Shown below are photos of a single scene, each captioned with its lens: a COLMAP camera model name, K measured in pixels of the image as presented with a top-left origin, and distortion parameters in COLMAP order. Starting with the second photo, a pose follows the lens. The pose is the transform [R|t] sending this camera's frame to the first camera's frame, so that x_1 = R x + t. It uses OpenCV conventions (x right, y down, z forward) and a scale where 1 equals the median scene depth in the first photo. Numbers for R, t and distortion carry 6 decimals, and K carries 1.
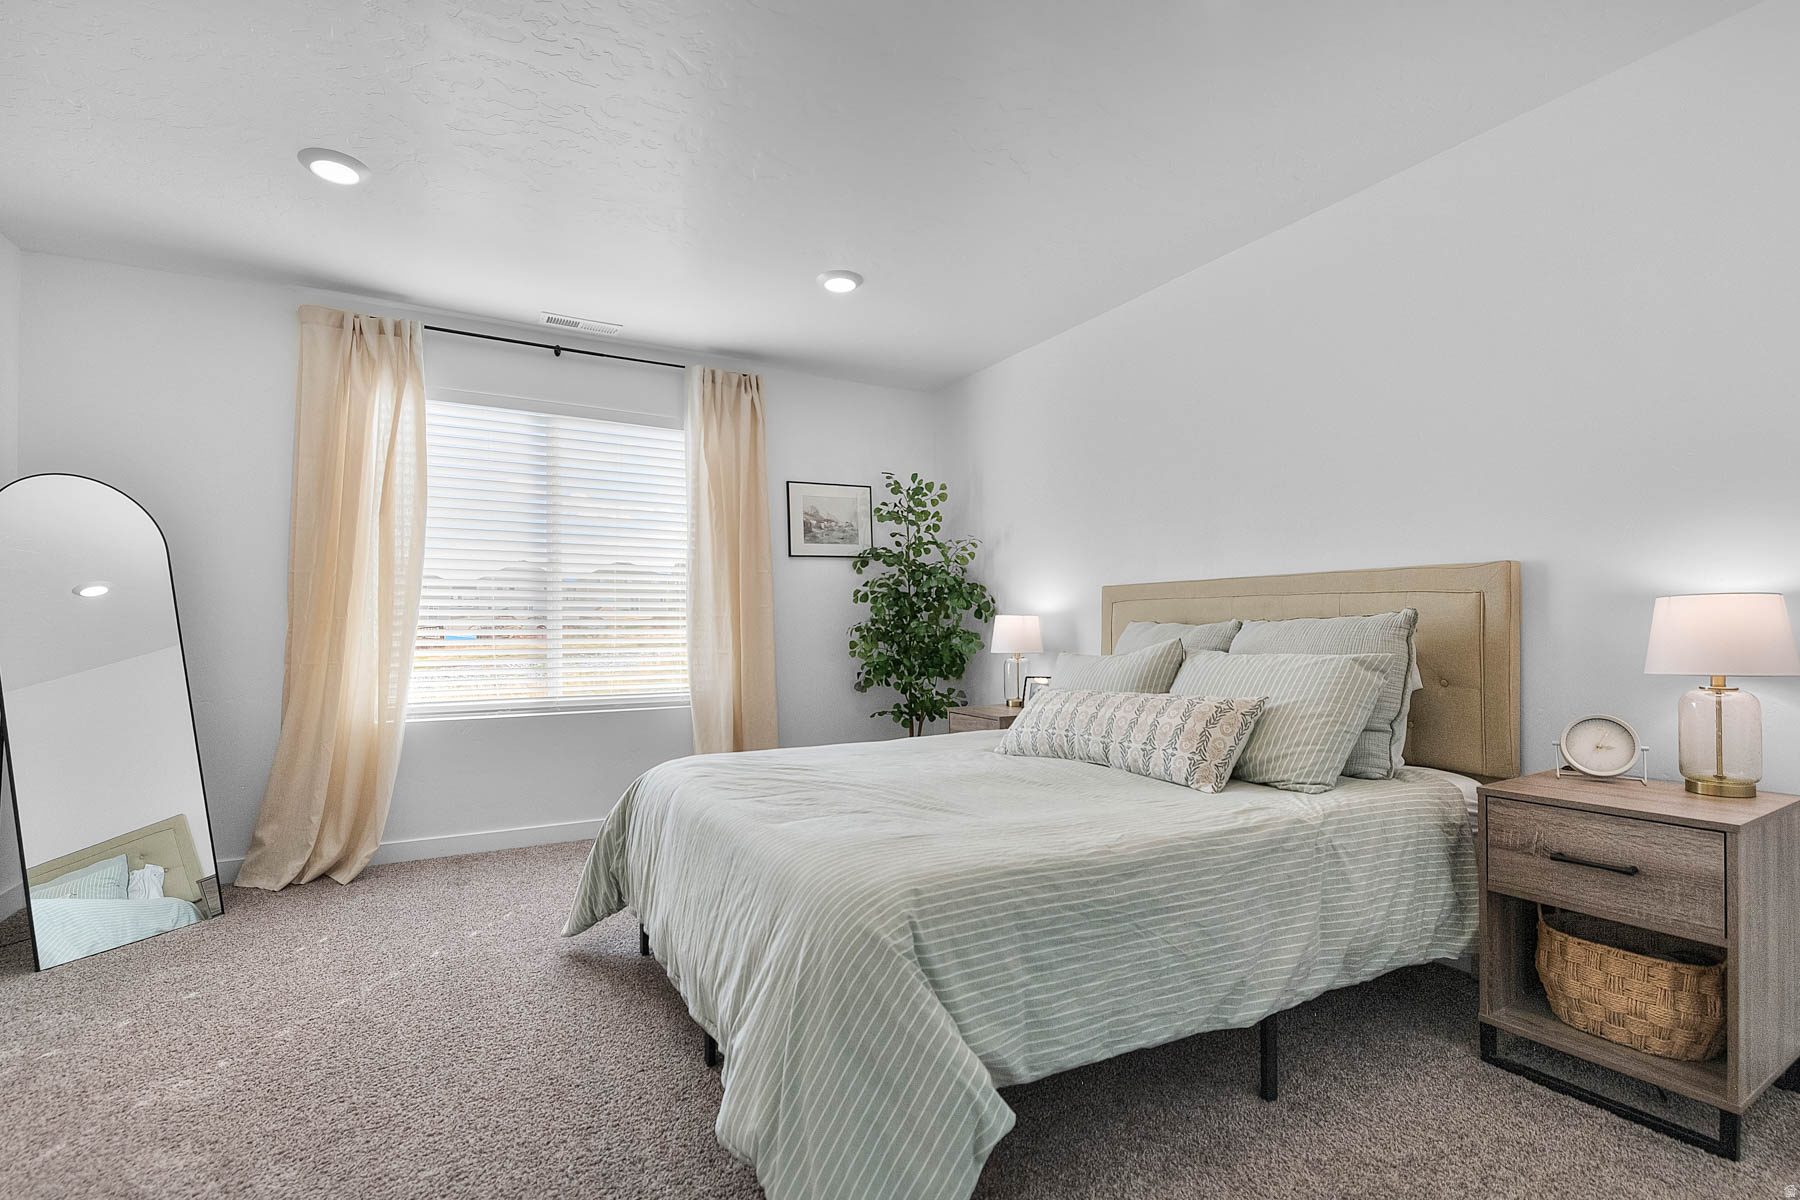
lens RADIAL K [[809.6, 0, 900.4], [0, 809.6, 627.0], [0, 0, 1]] dist [-0.000121, -0.007308]
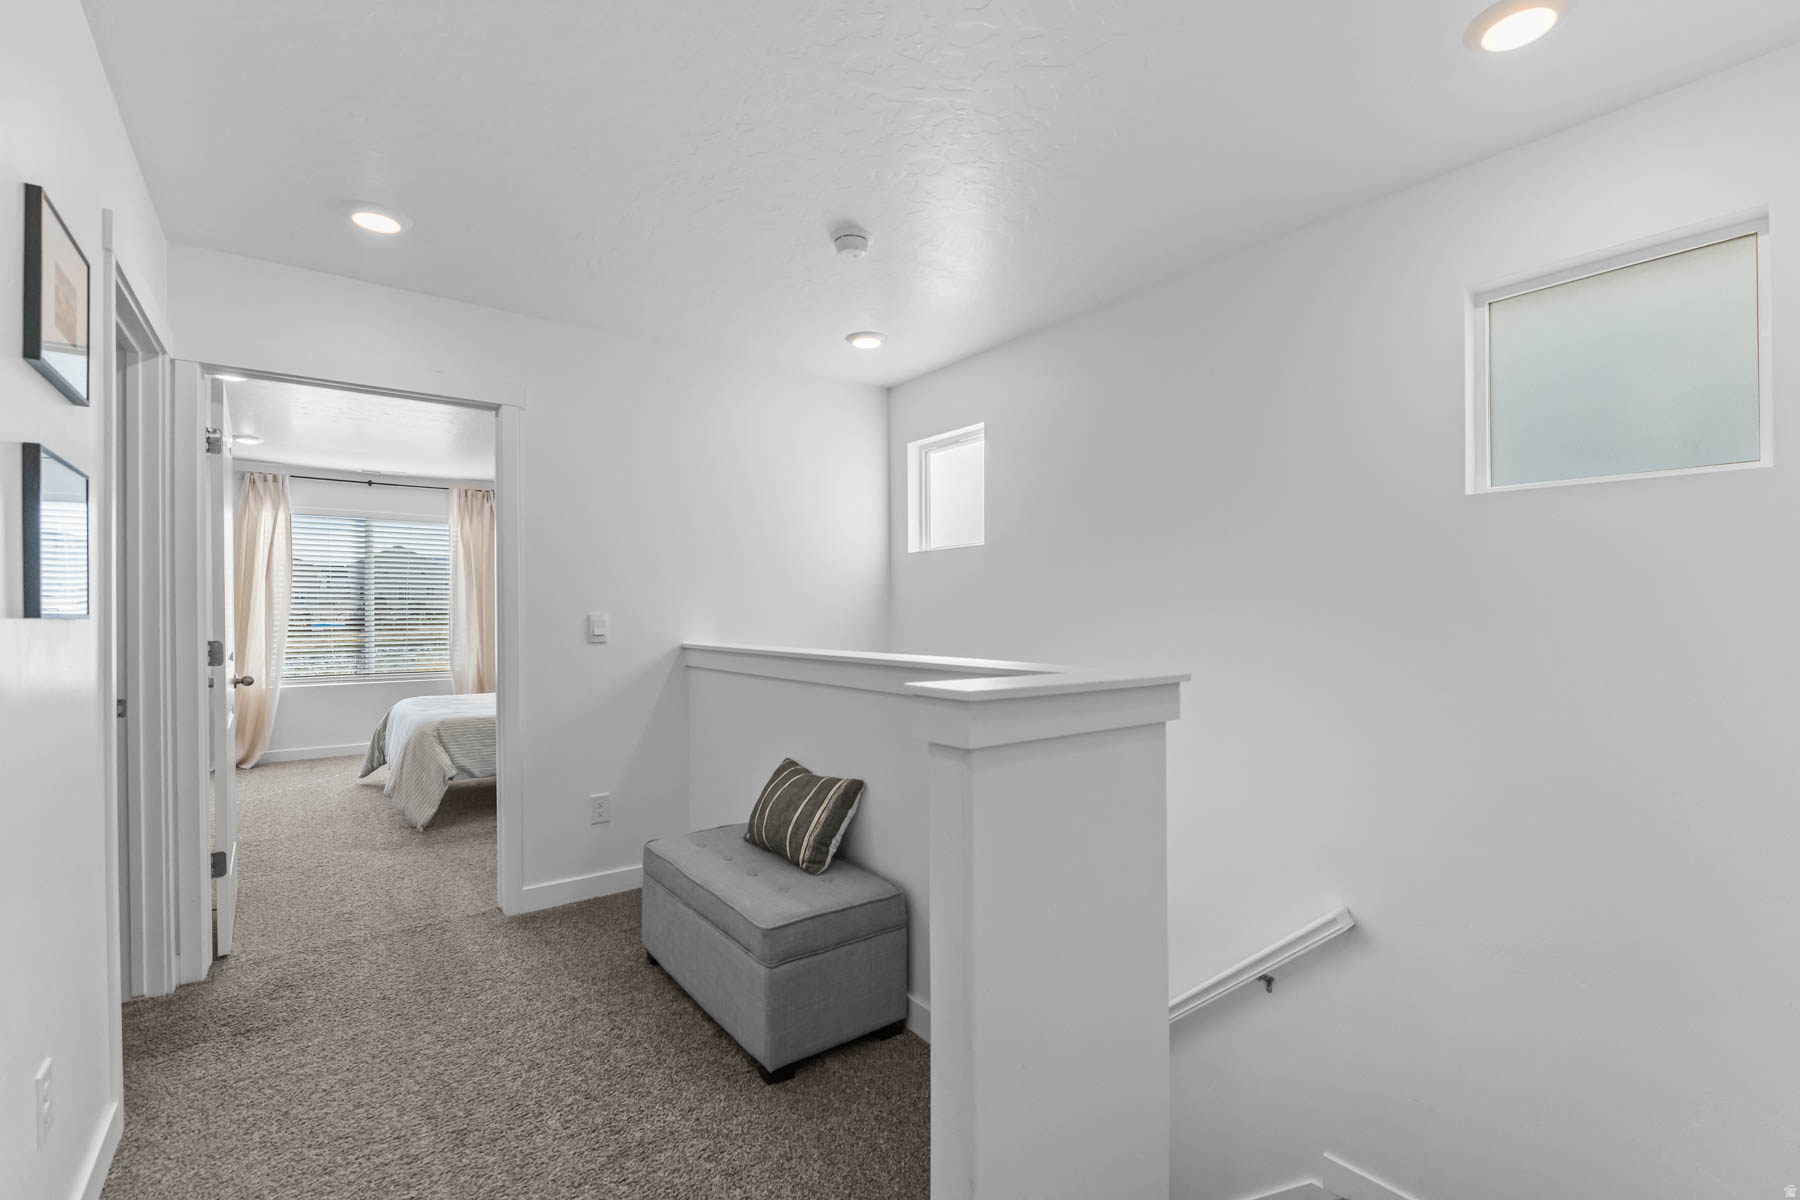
lens RADIAL K [[787.9, 0, 900.0], [0, 787.9, 600.0], [0, 0, 1]] dist [-0.001343, -0.000258]
pose [[0.992306, -0.008637, 0.123510, 0.596261], [0.009885, 0.999906, -0.009496, -0.055980], [-0.123416, 0.010644, 0.992298, -1.000982]]
